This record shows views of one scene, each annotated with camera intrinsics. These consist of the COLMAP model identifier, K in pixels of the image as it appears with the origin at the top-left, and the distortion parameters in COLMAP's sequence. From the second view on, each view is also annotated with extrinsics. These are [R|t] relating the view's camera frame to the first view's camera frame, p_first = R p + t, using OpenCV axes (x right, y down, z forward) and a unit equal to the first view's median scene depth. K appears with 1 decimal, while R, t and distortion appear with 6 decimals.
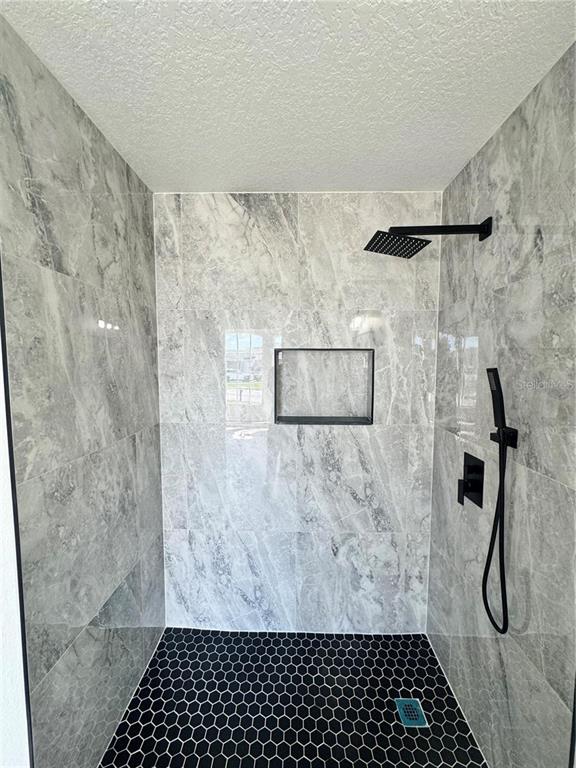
lens RADIAL K [[308.2, 0, 289.3], [0, 308.2, 385.3], [0, 0, 1]] dist [-0.004458, 0.001193]
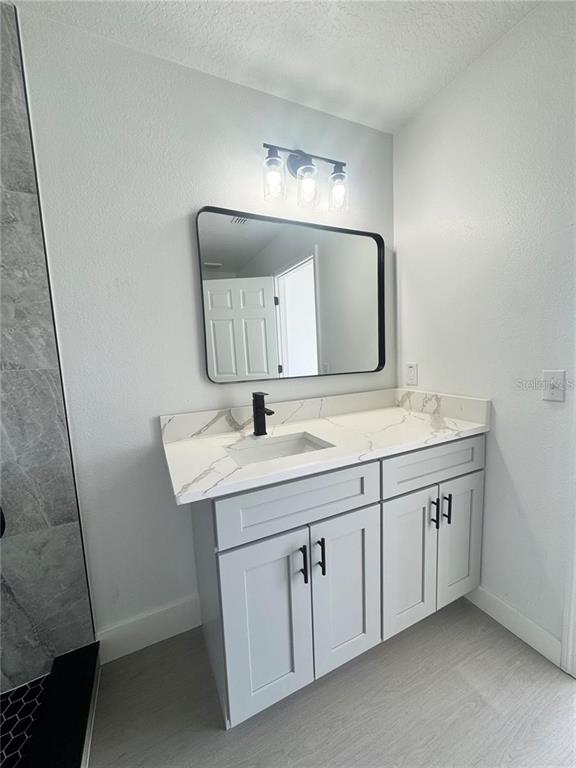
lens RADIAL K [[308.2, 0, 293.4], [0, 308.2, 383.5], [0, 0, 1]] dist [-0.004458, 0.001193]
pose [[-0.446564, -0.084701, 0.890733, -0.408672], [0.108797, 0.982982, 0.148018, 0.164491], [-0.888112, 0.163009, -0.429749, 0.317261]]
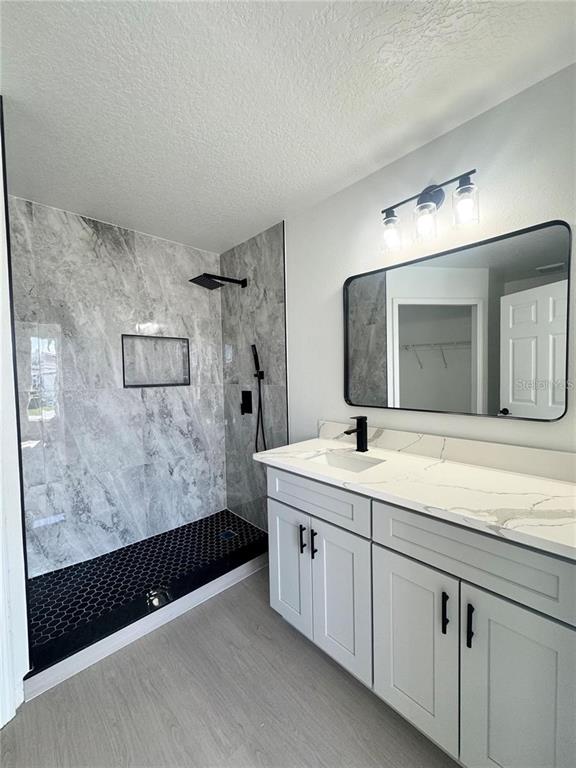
lens RADIAL K [[308.2, 0, 292.0], [0, 308.2, 385.3], [0, 0, 1]] dist [-0.004458, 0.001193]
pose [[0.705995, -0.044435, 0.706822, -0.511726], [0.075373, 0.997076, -0.012602, 0.193890], [-0.704195, 0.062172, 0.707279, -0.539977]]
